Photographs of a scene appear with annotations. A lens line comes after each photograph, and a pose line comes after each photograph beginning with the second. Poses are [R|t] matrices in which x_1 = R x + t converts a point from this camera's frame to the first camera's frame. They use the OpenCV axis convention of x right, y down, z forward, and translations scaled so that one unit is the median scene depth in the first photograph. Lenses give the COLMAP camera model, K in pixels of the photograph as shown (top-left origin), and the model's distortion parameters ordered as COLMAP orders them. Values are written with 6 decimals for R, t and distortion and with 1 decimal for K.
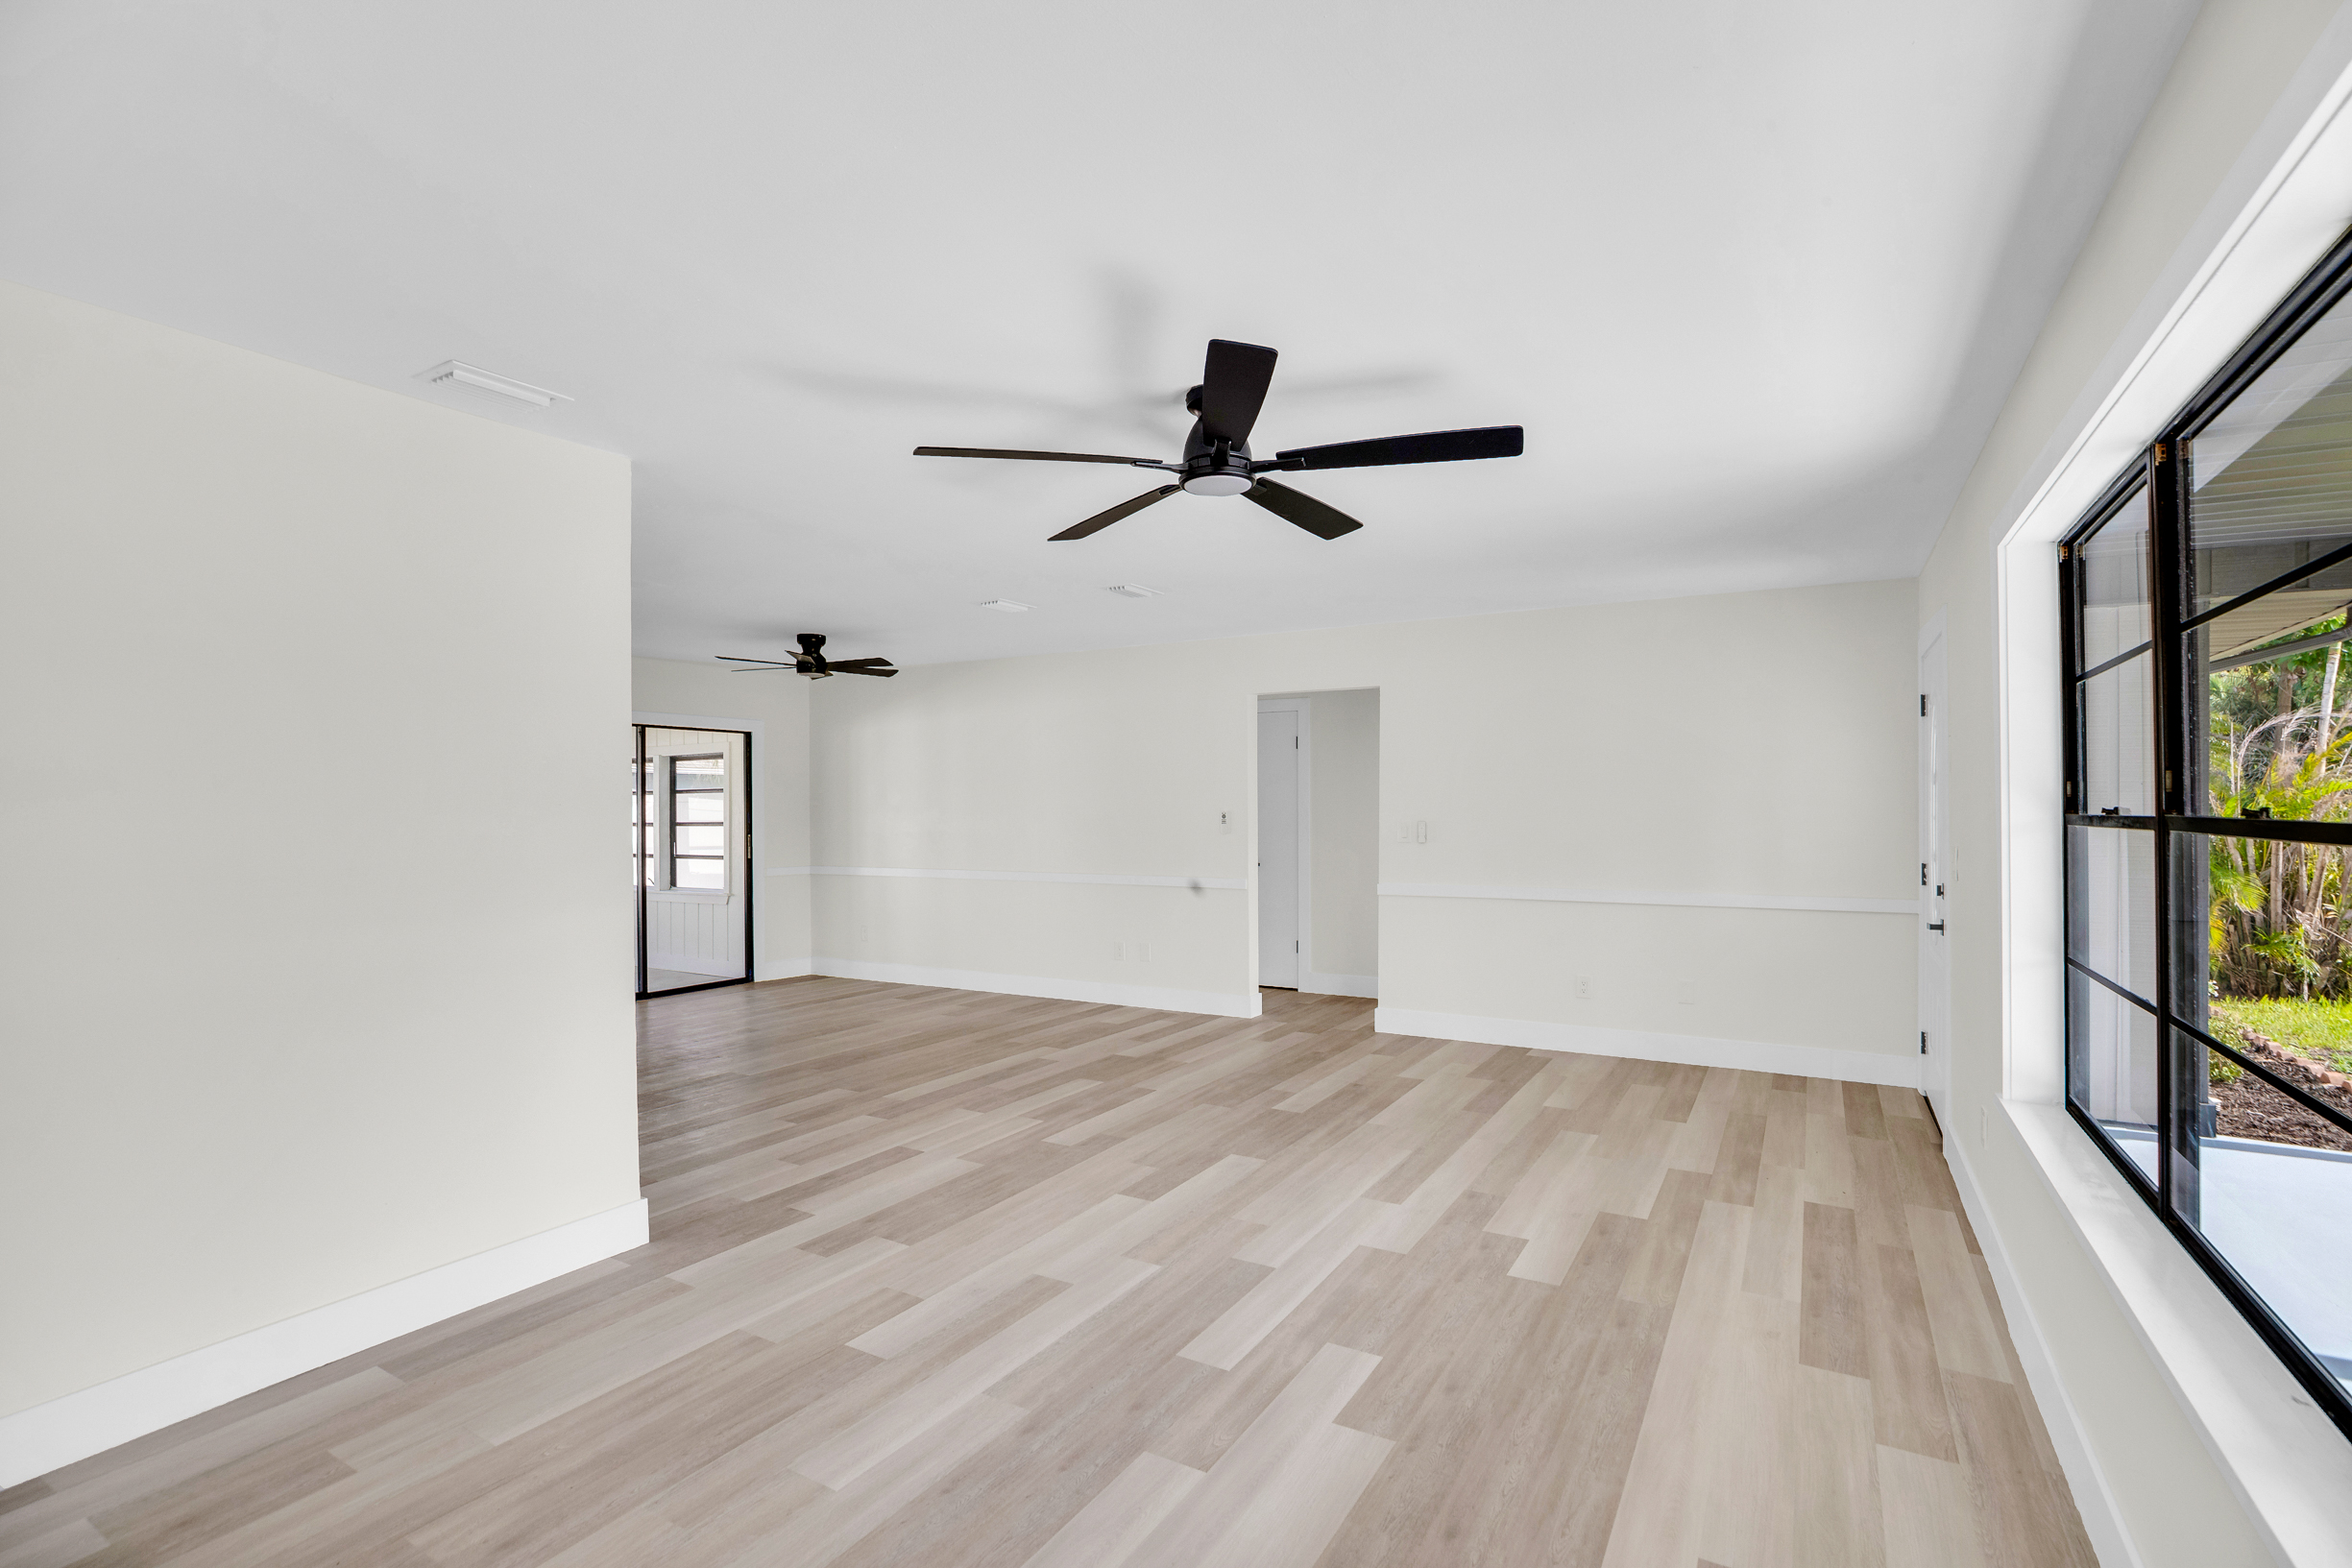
lens RADIAL K [[1081.5, 0, 1226.6], [0, 1081.5, 780.7], [0, 0, 1]] dist [-0.042506, 0.012443]
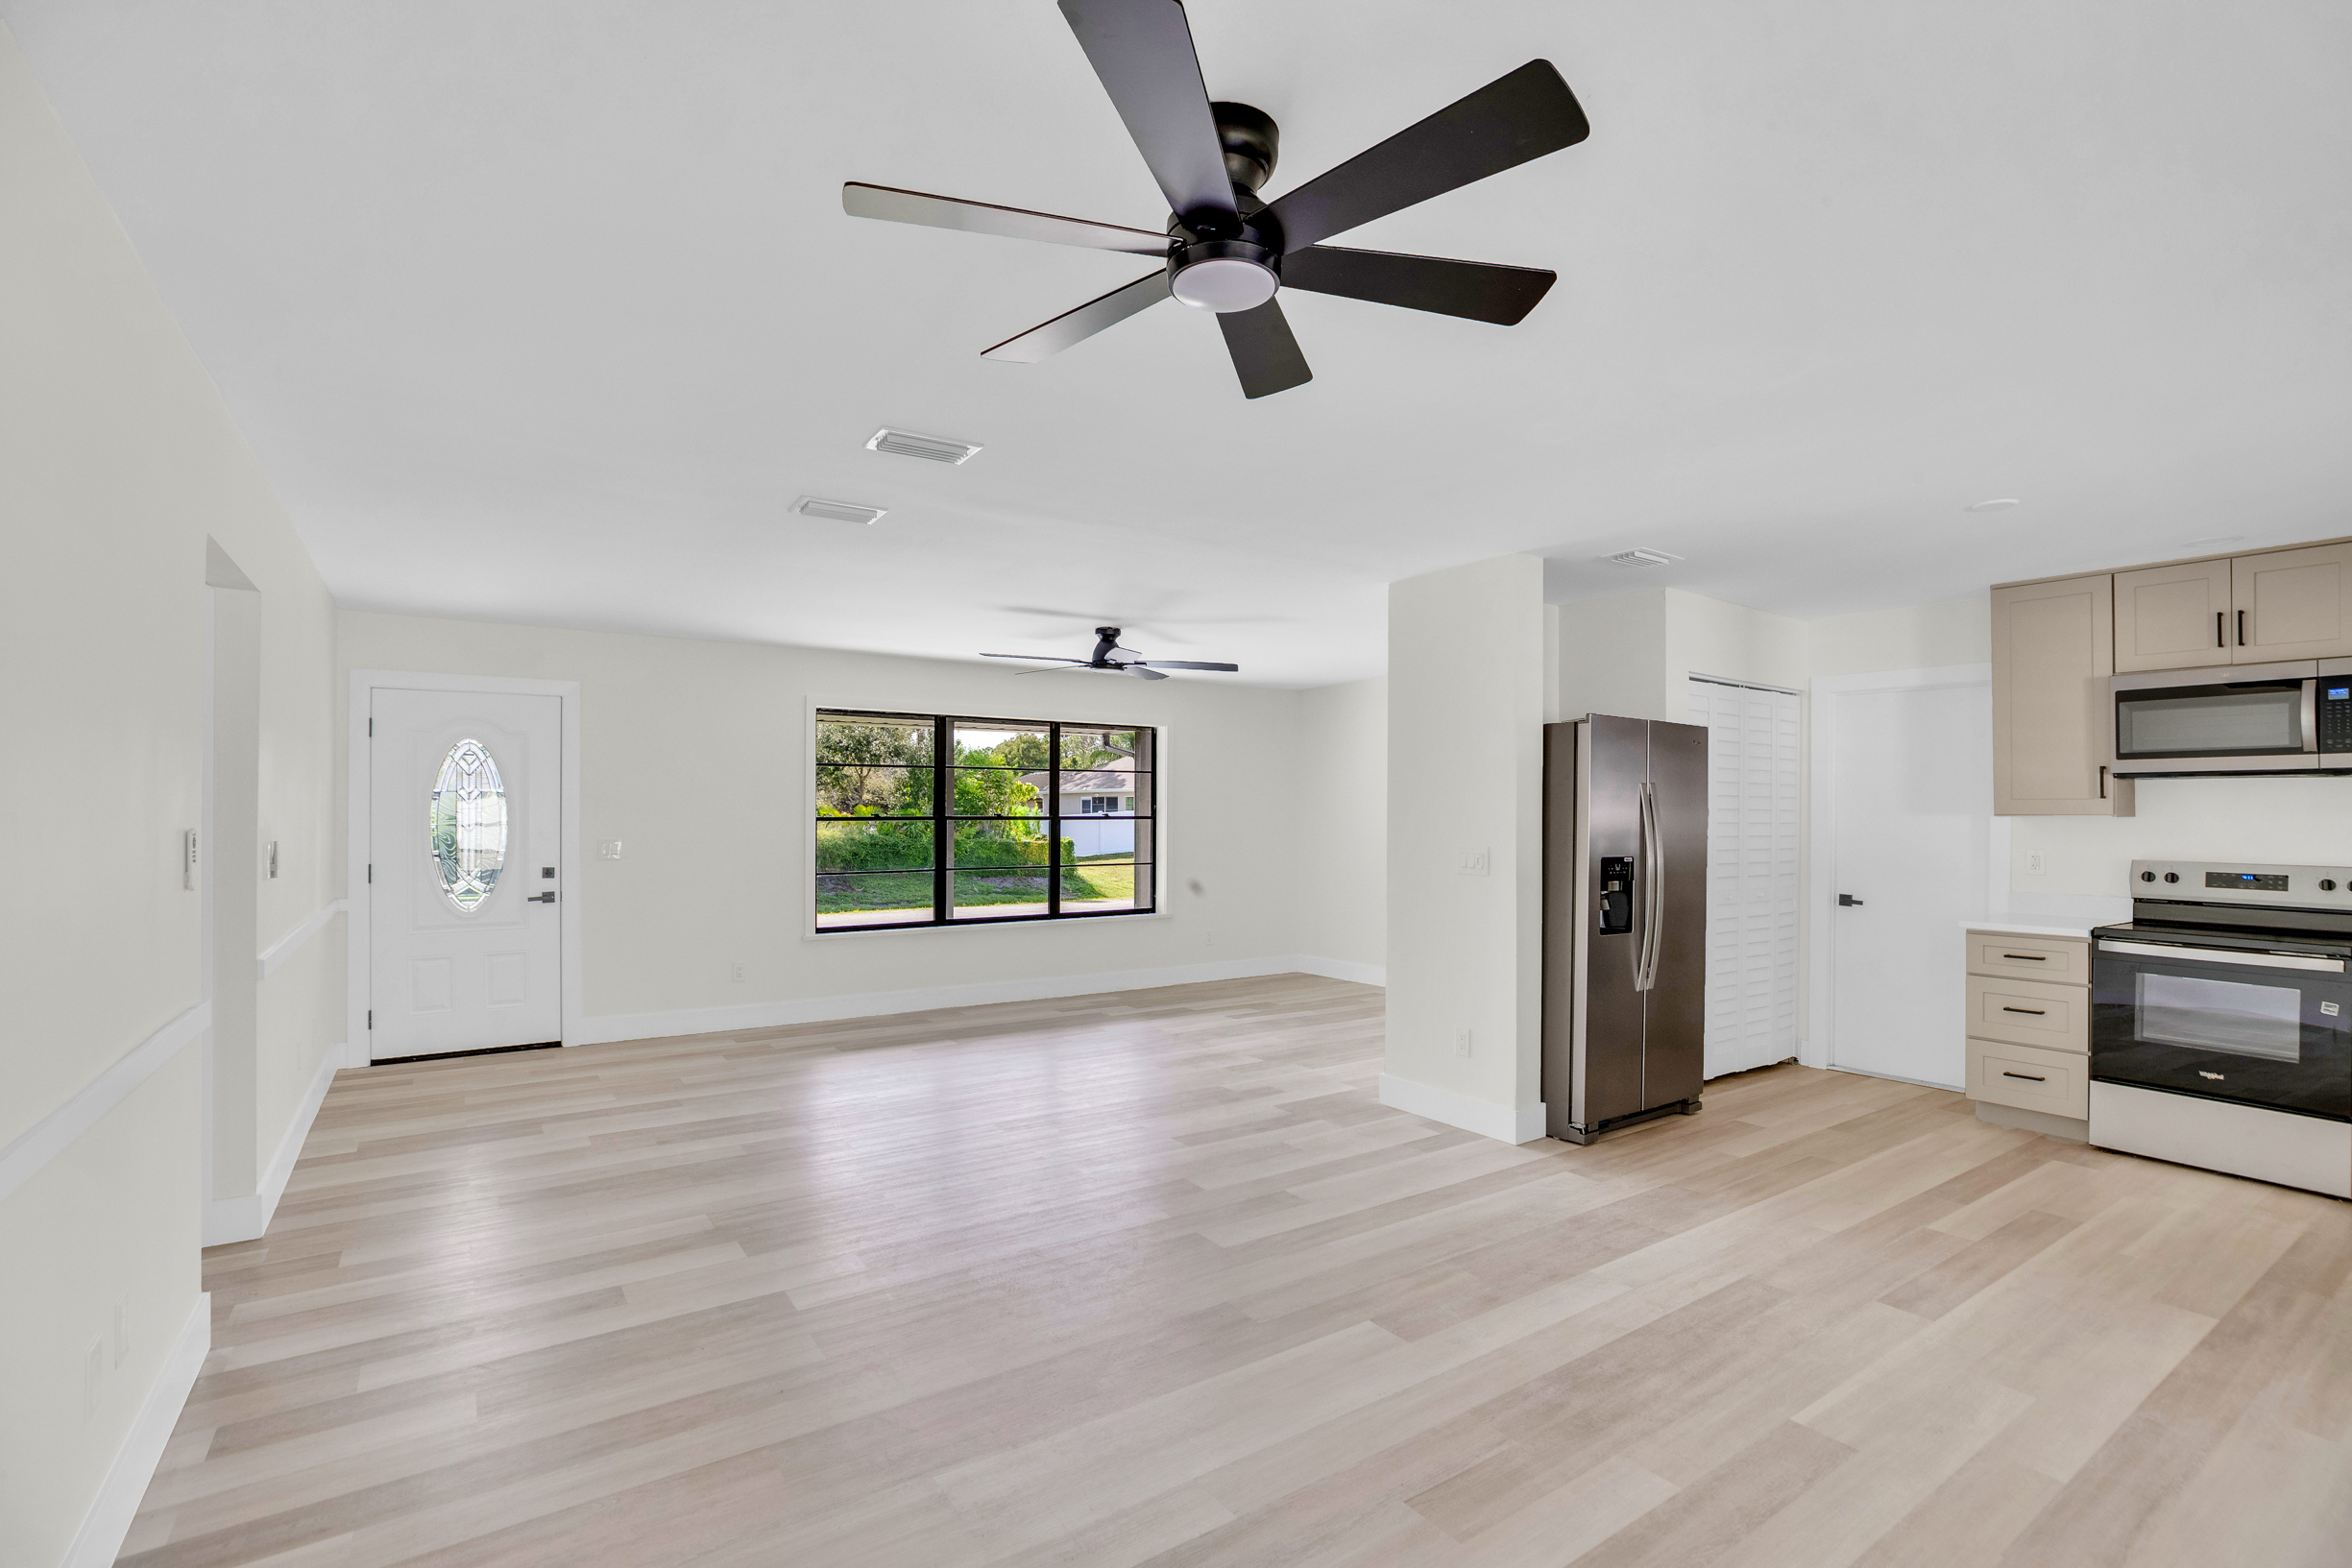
lens RADIAL K [[1081.5, 0, 1200.0], [0, 1081.5, 800.8], [0, 0, 1]] dist [-0.042506, 0.012443]
pose [[-0.897556, 0.007198, 0.440842, -0.795571], [-0.005985, 0.999576, -0.028507, 0.045266], [-0.440860, -0.028224, -0.897132, 1.995612]]
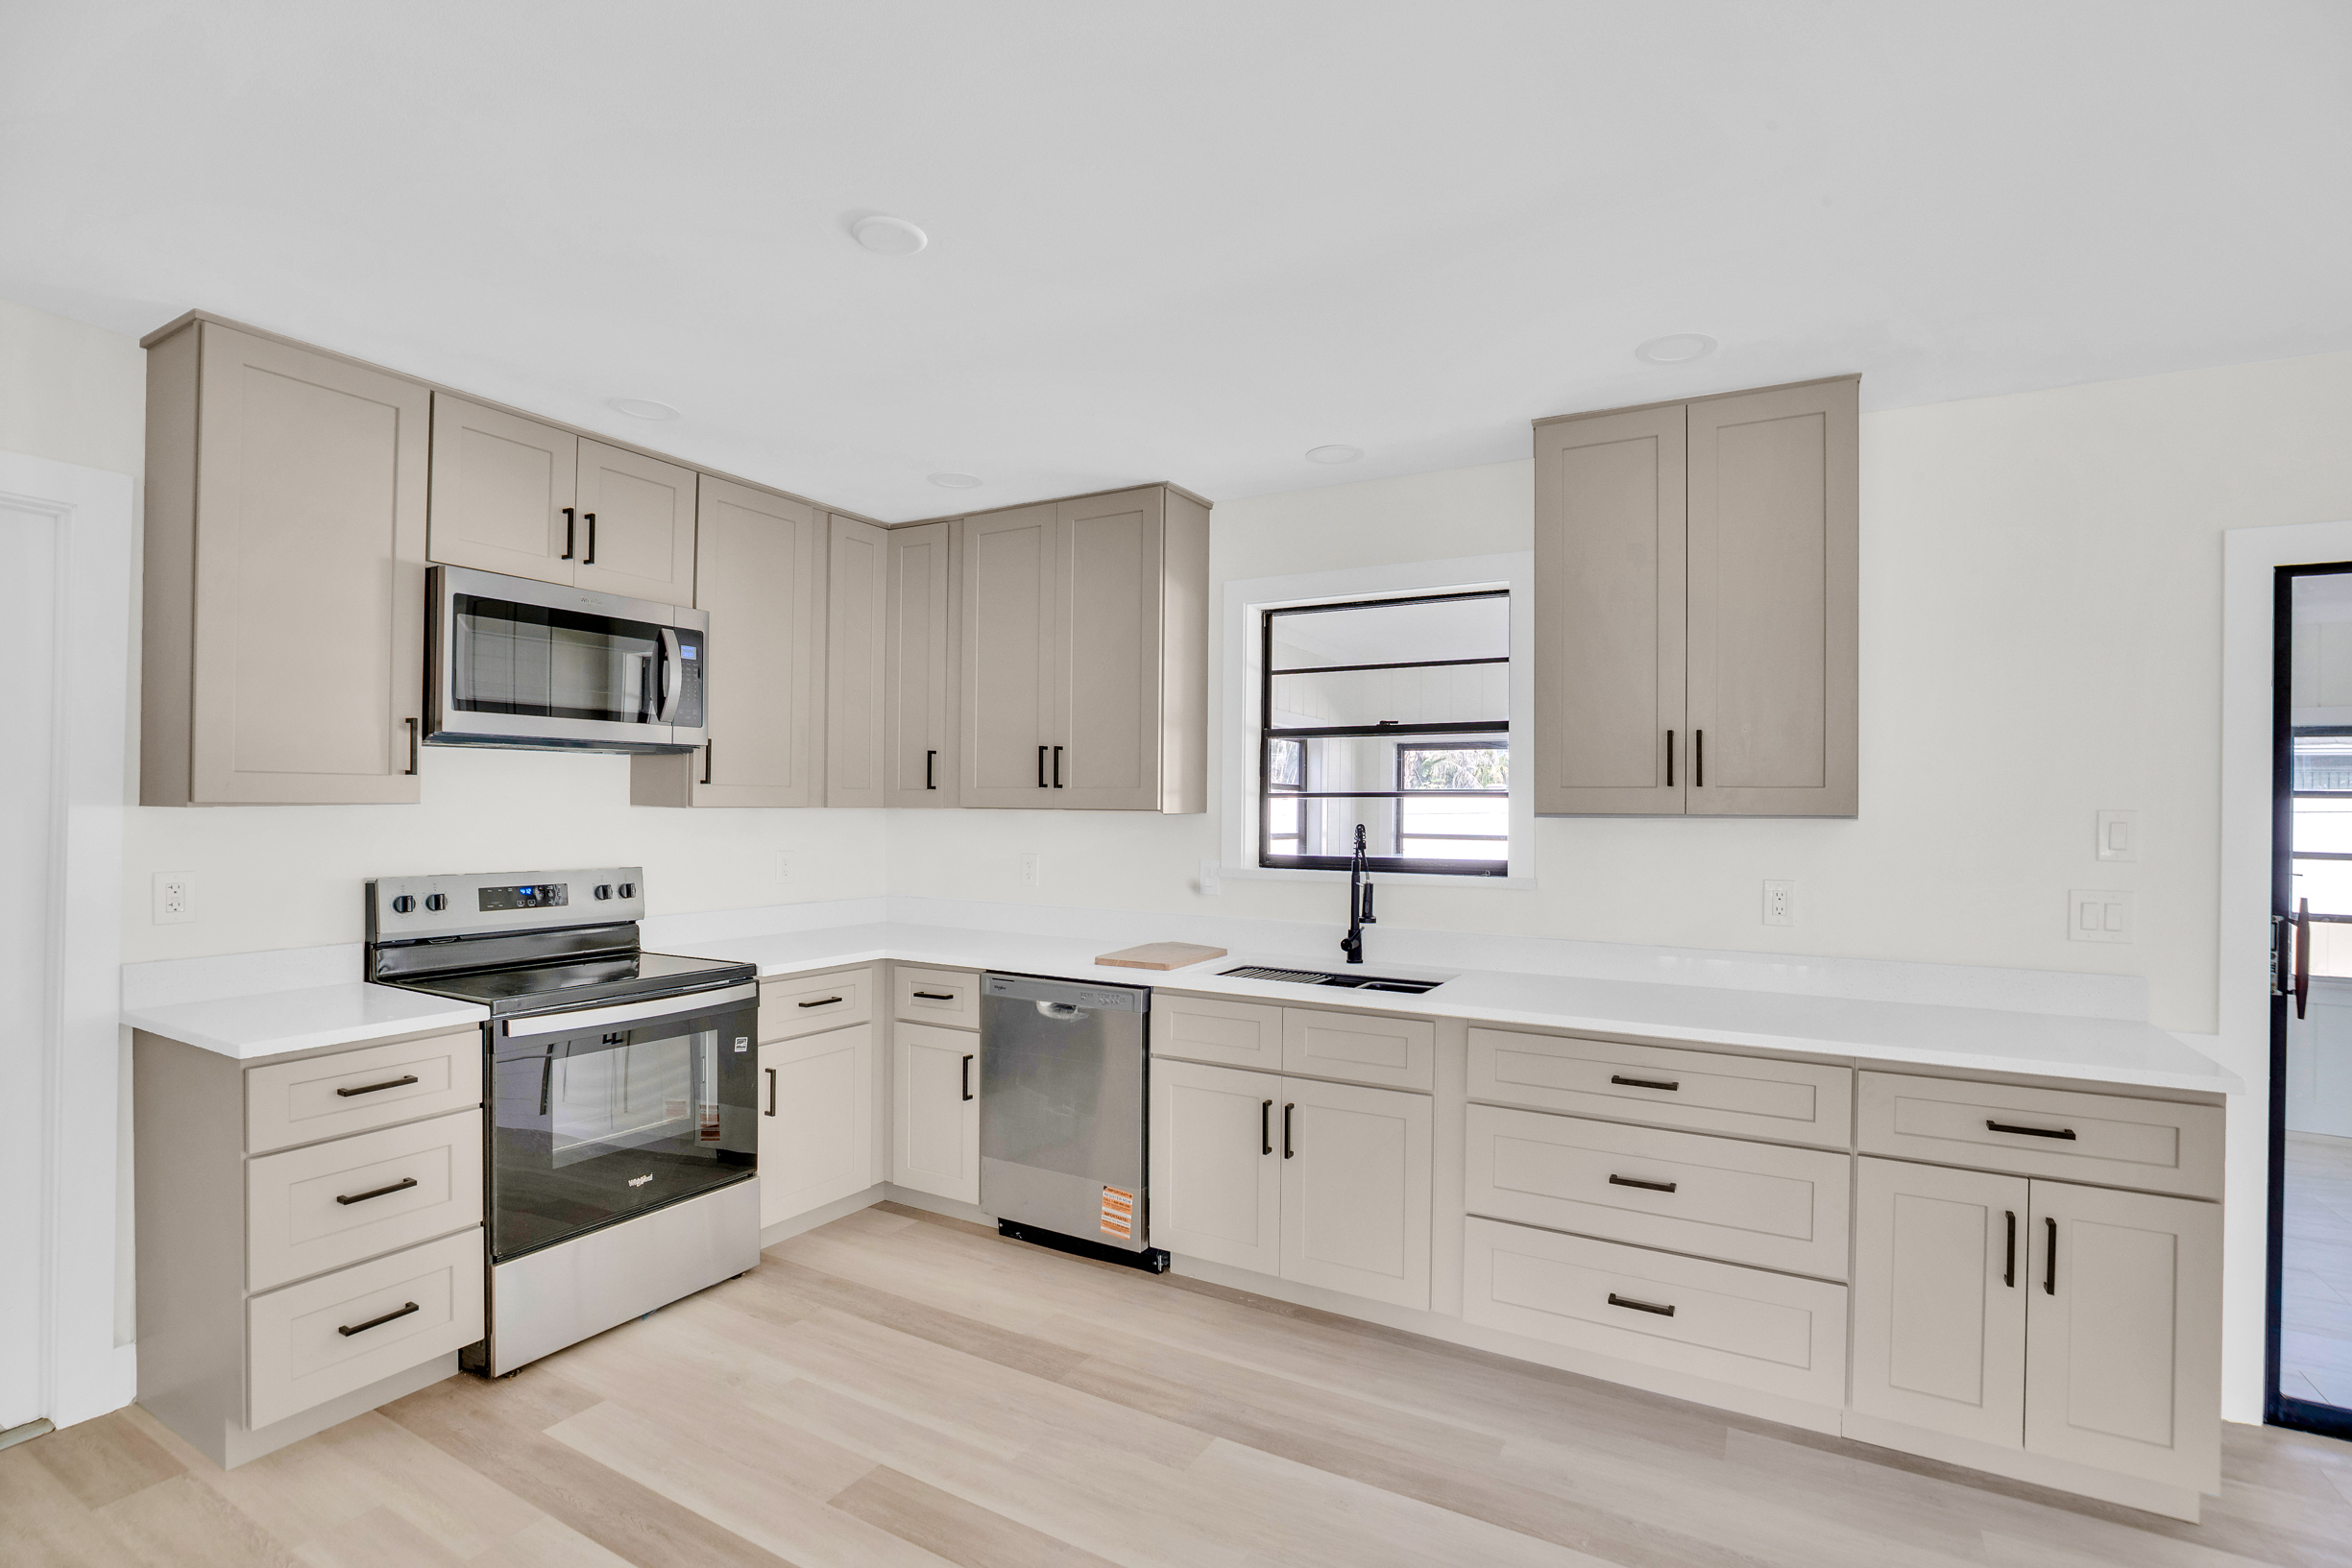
lens RADIAL K [[1081.5, 0, 1200.9], [0, 1081.5, 800.8], [0, 0, 1]] dist [-0.042506, 0.012443]
pose [[-0.006522, 0.006162, -0.999960, -0.526272], [0.008381, 0.999946, 0.006107, 0.021366], [0.999944, -0.008341, -0.006573, 1.068400]]
